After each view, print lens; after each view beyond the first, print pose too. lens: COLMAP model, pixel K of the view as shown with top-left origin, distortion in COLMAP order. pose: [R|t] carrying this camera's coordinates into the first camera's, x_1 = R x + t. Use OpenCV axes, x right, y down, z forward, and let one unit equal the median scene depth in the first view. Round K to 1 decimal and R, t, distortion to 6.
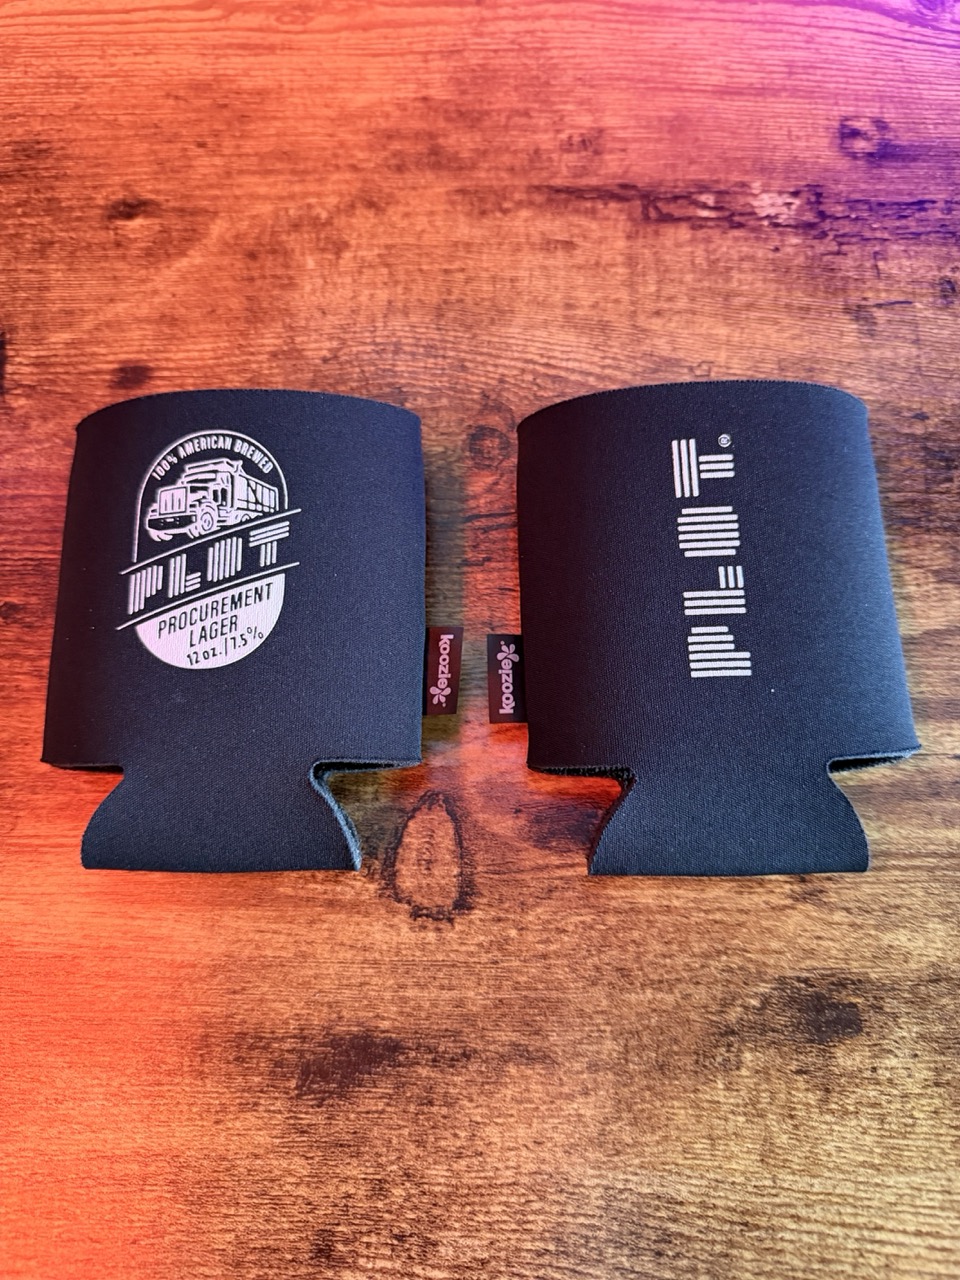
lens RADIAL K [[941.4, 0, 481.4], [0, 941.4, 636.8], [0, 0, 1]] dist [-0.026441, -0.000004]
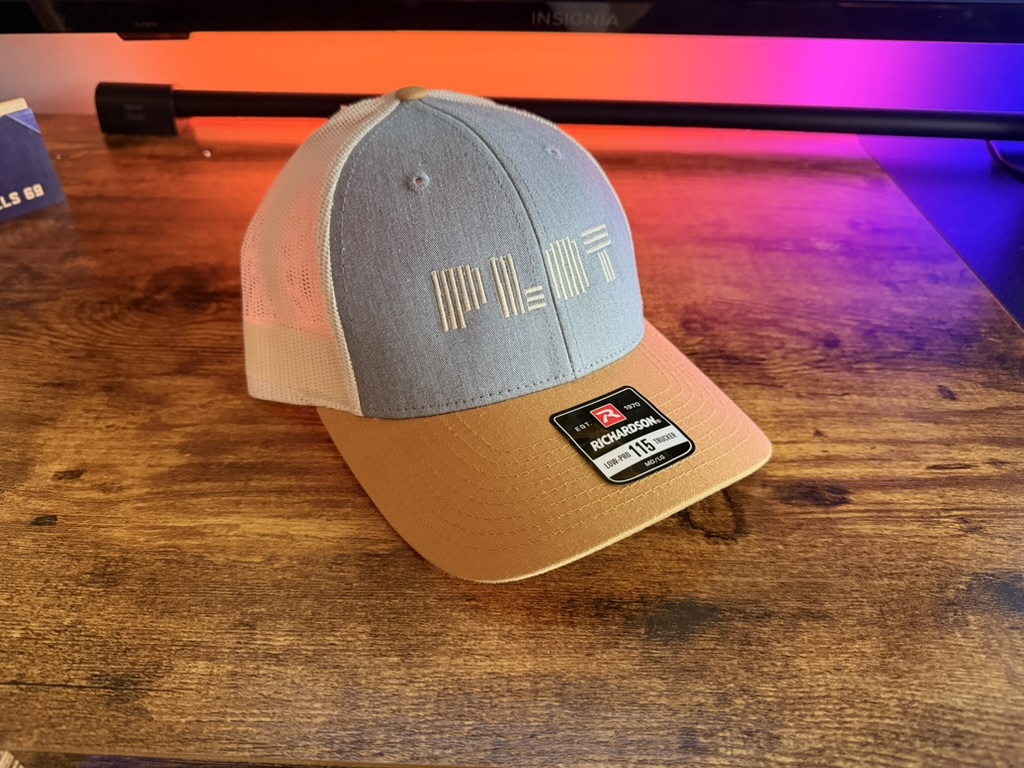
lens RADIAL K [[753.1, 0, 513.1], [0, 753.1, 387.3], [0, 0, 1]] dist [-0.026441, -0.000004]
pose [[0.999253, 0.034818, 0.016780, -0.418460], [-0.019681, 0.832017, -0.554401, 0.791485], [-0.033265, 0.553656, 0.832081, -0.070614]]
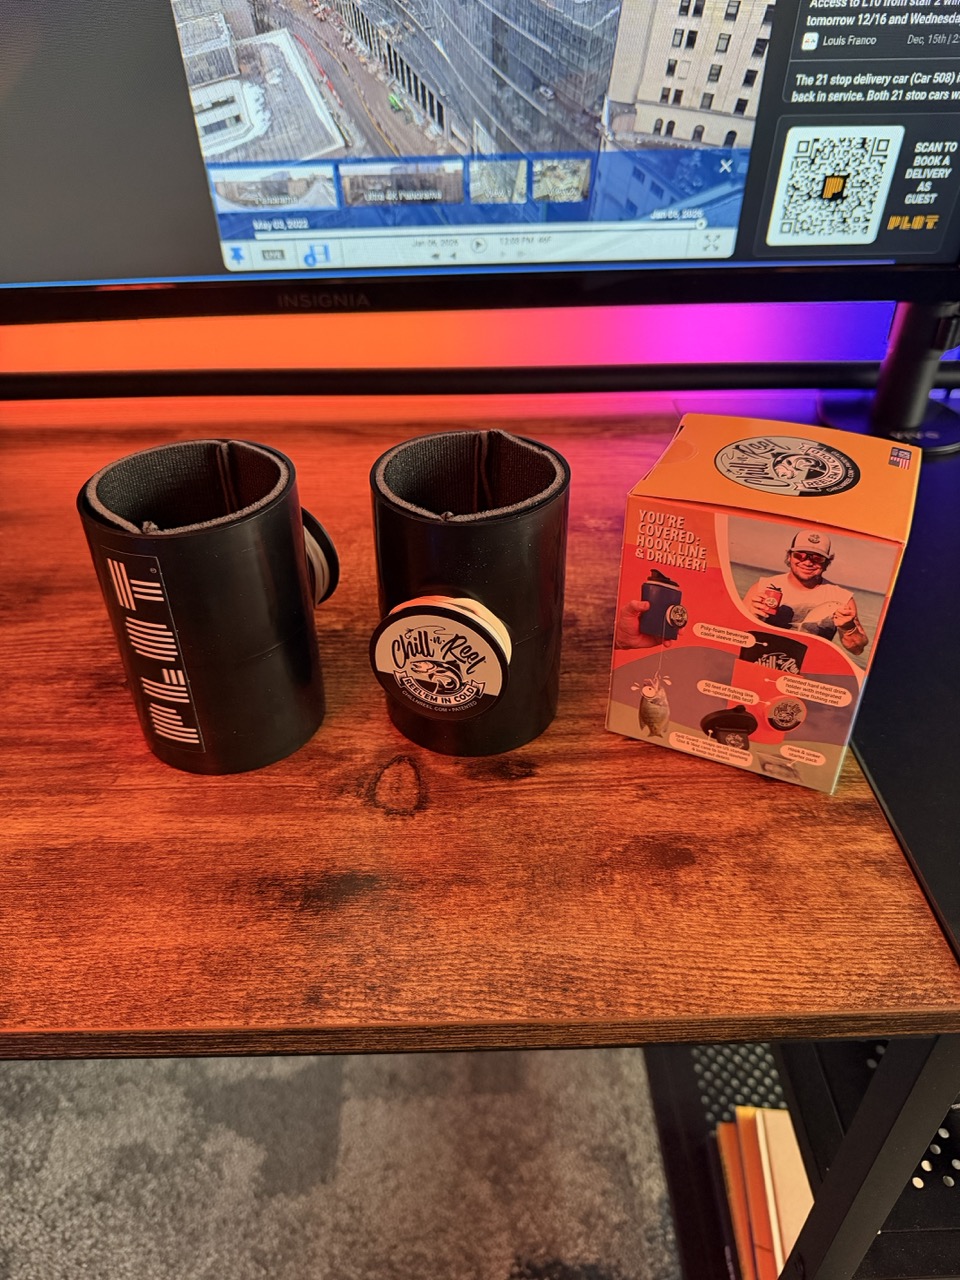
lens RADIAL K [[941.4, 0, 480.3], [0, 941.4, 644.5], [0, 0, 1]] dist [-0.026441, -0.000004]
pose [[0.998920, -0.010727, 0.045198, 0.012383], [0.035602, 0.801775, -0.596565, 1.021459], [-0.029839, 0.597530, 0.801291, -0.362932]]
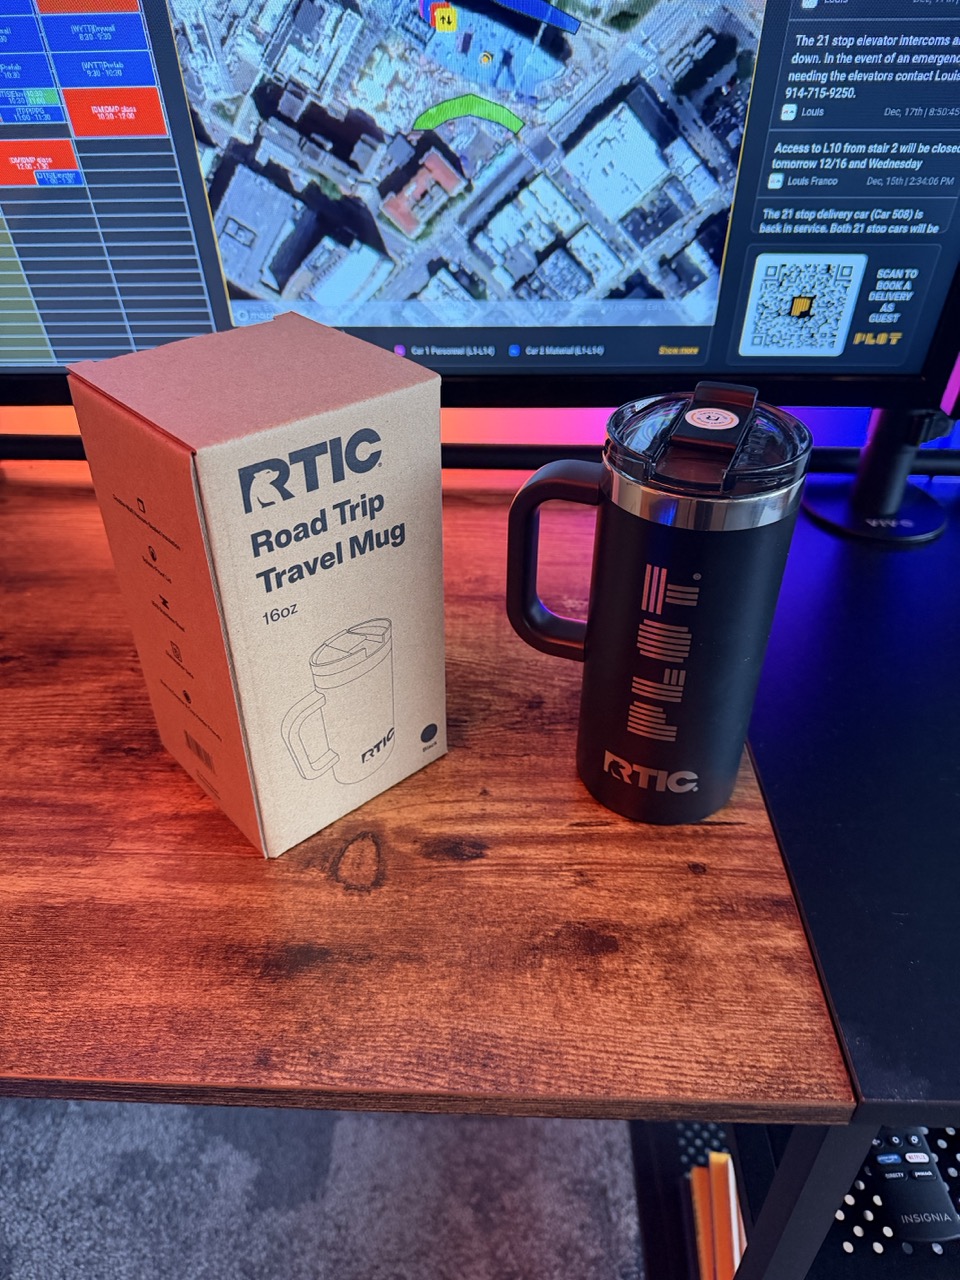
lens RADIAL K [[941.4, 0, 481.0], [0, 941.4, 633.3], [0, 0, 1]] dist [-0.026441, -0.000004]
pose [[0.999560, 0.028951, 0.006526, 0.148111], [-0.018873, 0.789809, -0.613063, 0.997558], [-0.022903, 0.612669, 0.790007, -0.606888]]
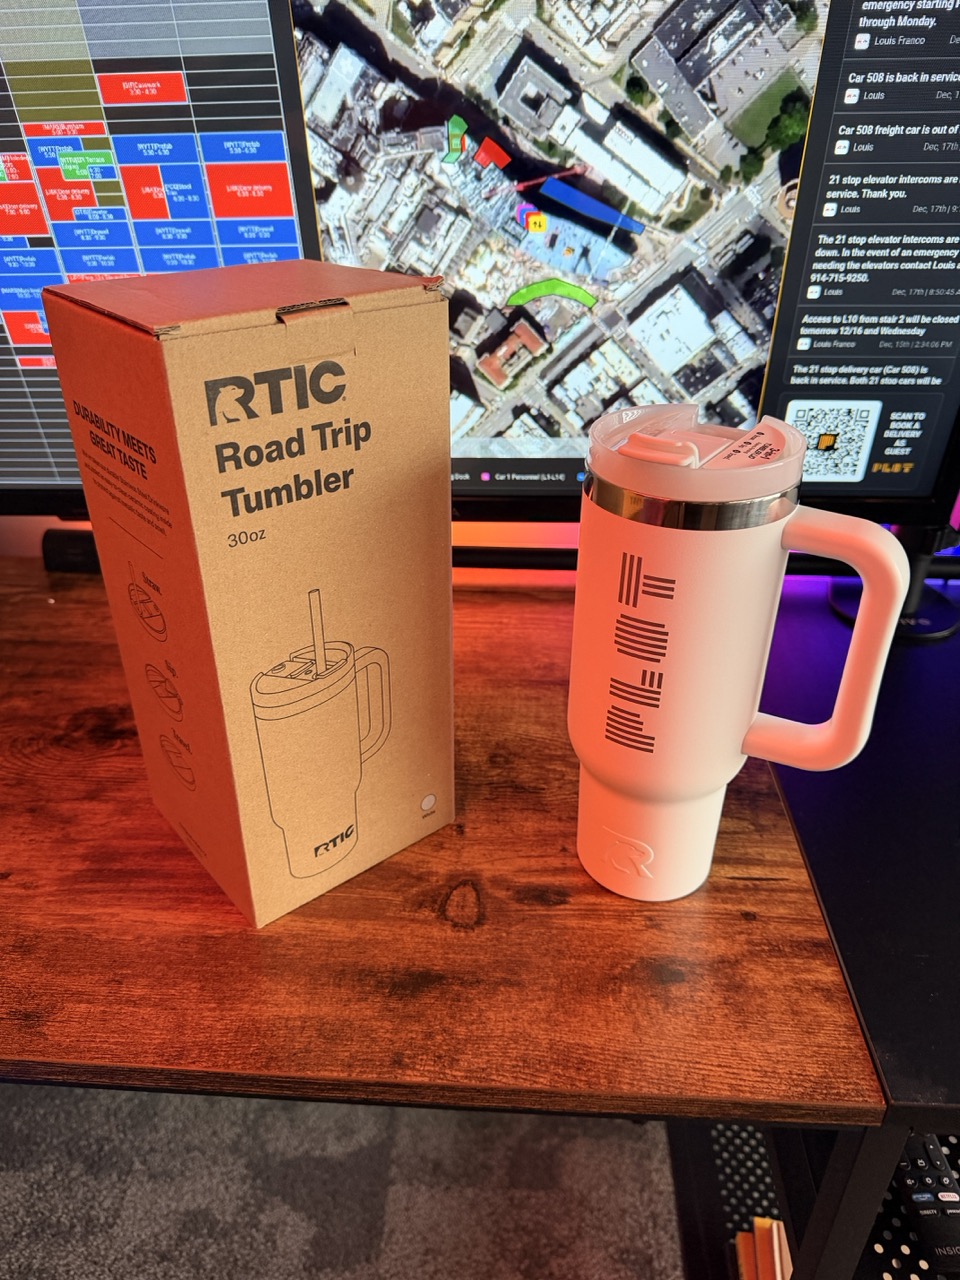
lens RADIAL K [[941.4, 0, 480.0], [0, 941.4, 629.7], [0, 0, 1]] dist [-0.026441, -0.000004]
pose [[0.998913, 0.039356, -0.024960, 0.007179], [-0.045786, 0.728852, -0.683139, 1.250373], [-0.008694, 0.683540, 0.729862, -0.910449]]
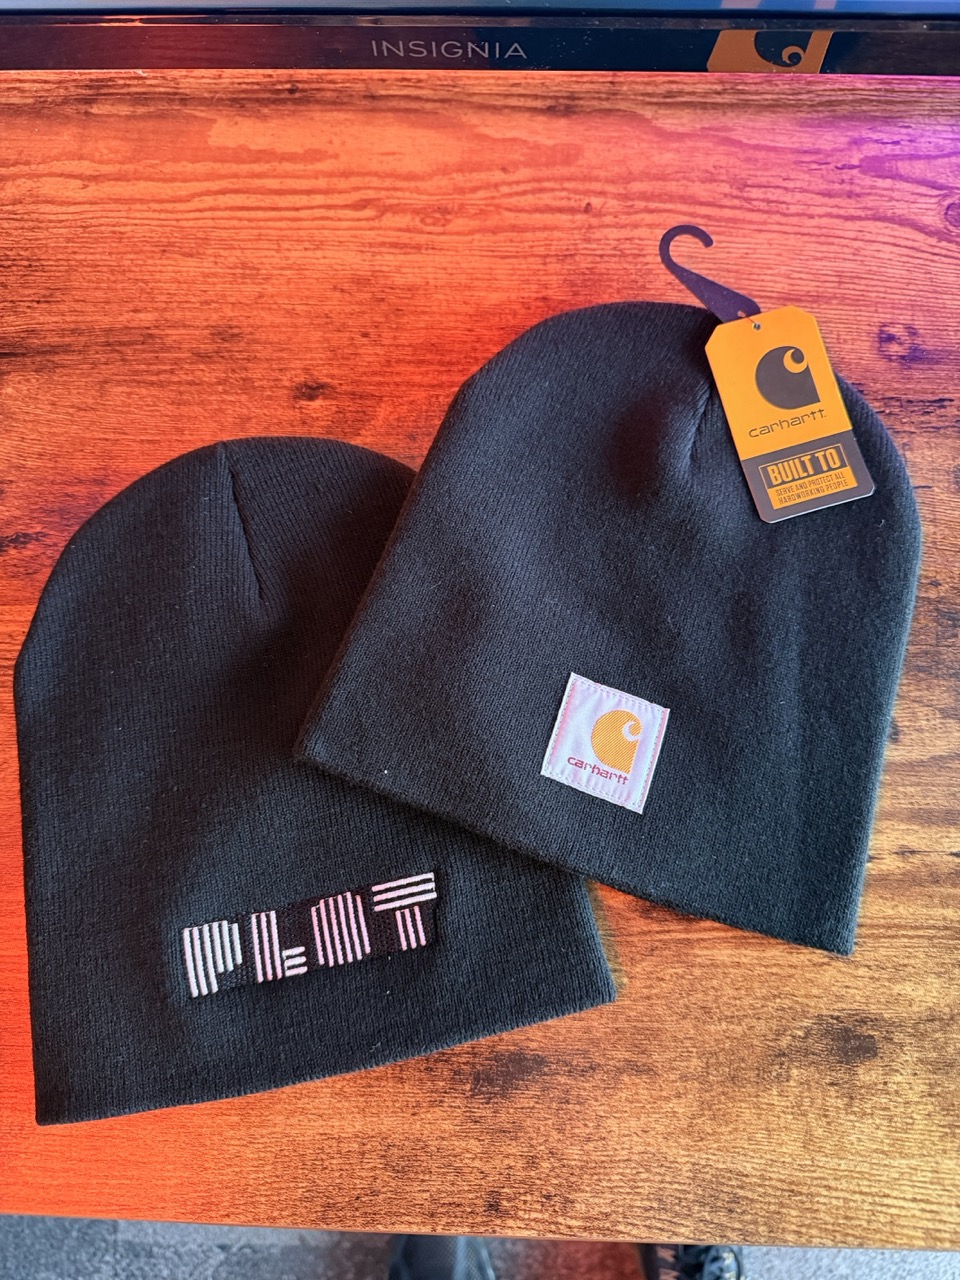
lens RADIAL K [[941.4, 0, 475.9], [0, 941.4, 630.6], [0, 0, 1]] dist [-0.026441, -0.000004]
pose [[0.999836, 0.018067, 0.001551, -0.205859], [-0.018109, 0.999253, 0.034152, -0.249275], [-0.000933, -0.034175, 0.999415, -0.368499]]
